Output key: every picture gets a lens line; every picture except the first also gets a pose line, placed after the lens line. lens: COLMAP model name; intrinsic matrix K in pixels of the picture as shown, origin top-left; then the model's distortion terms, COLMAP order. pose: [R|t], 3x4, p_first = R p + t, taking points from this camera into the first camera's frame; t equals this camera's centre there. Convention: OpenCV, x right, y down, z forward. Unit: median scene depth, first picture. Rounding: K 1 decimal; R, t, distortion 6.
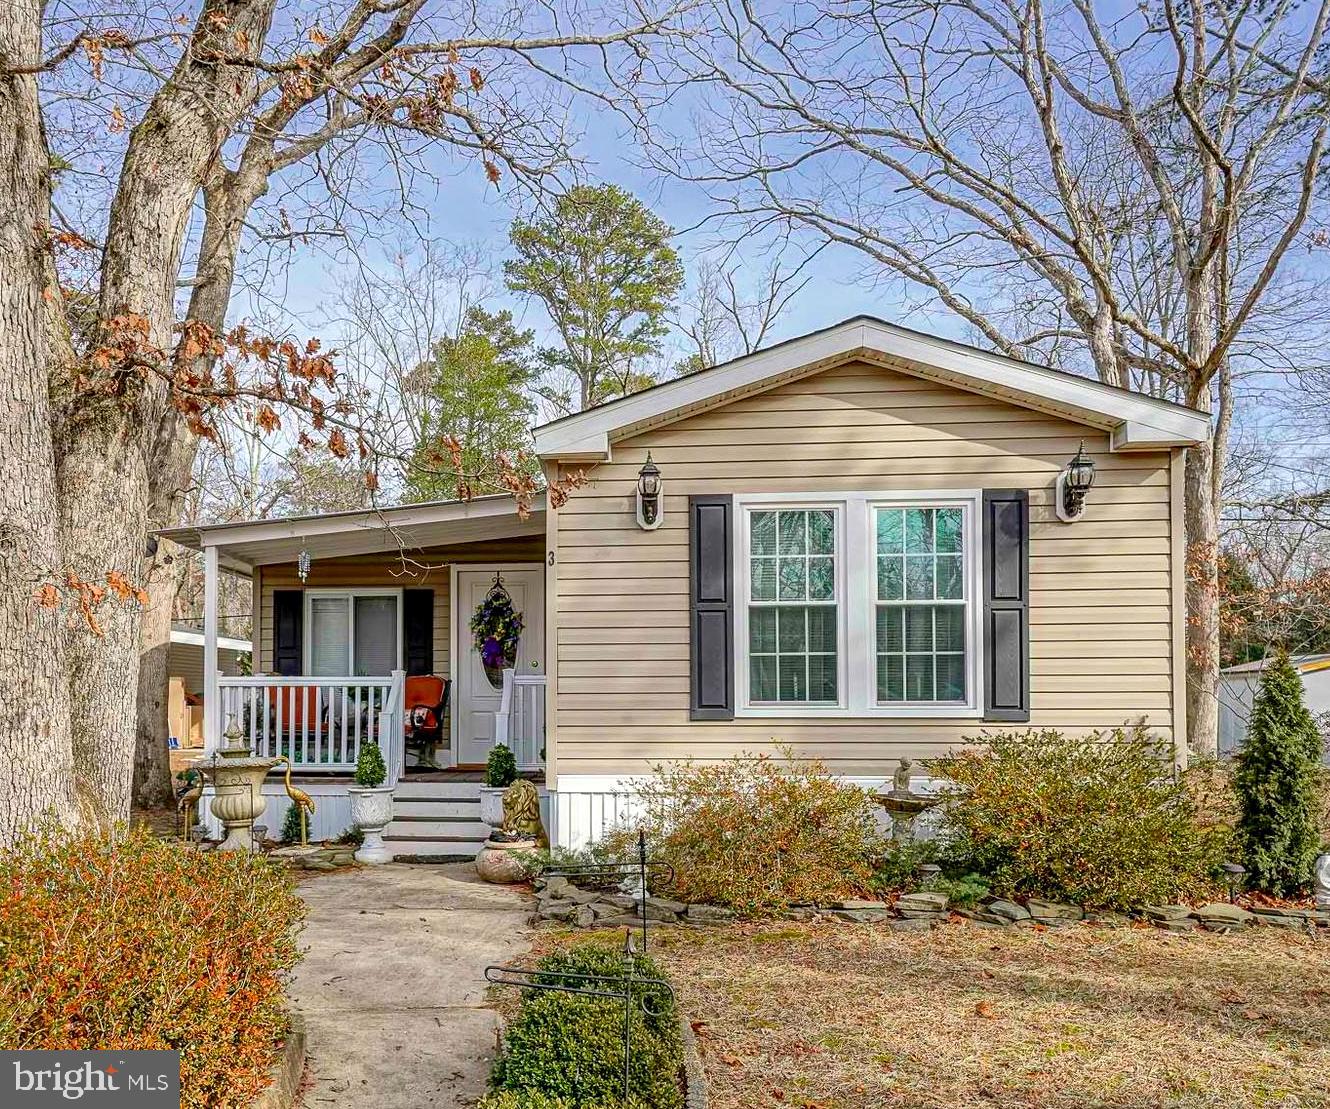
lens RADIAL K [[1171.9, 0, 656.0], [0, 1171.9, 645.3], [0, 0, 1]] dist [-0.009264, -0.007084]
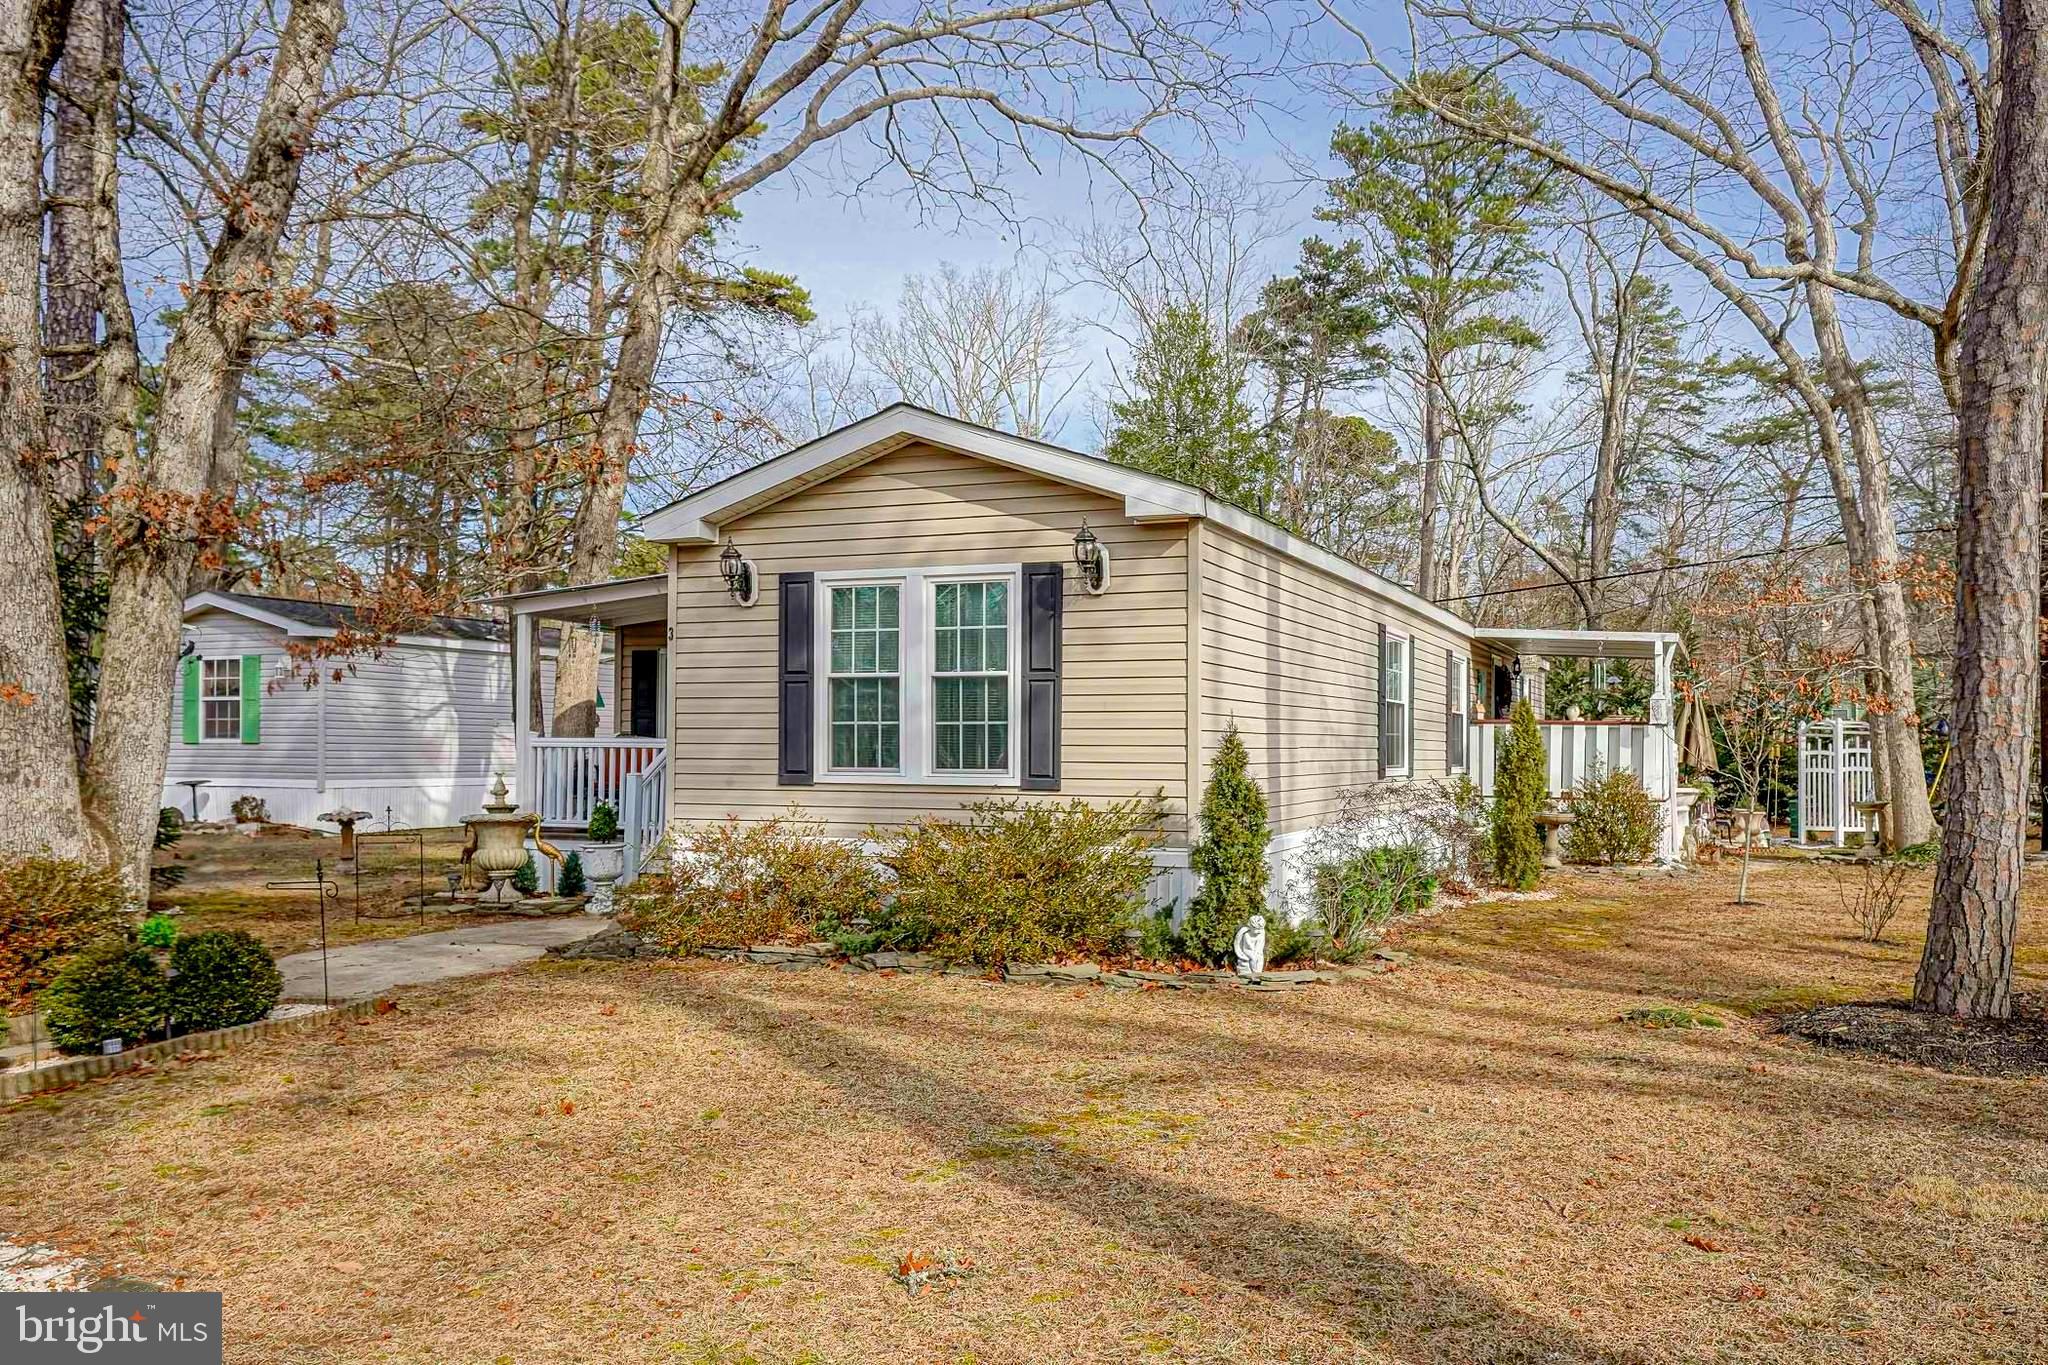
lens RADIAL K [[1488.4, 0, 1025.2], [0, 1488.4, 686.1], [0, 0, 1]] dist [0.008959, 0.002622]
pose [[0.960811, -0.003533, -0.277181, 0.632249], [0.002871, 0.999992, -0.002792, -0.021747], [0.277189, 0.001887, 0.960814, -0.247711]]
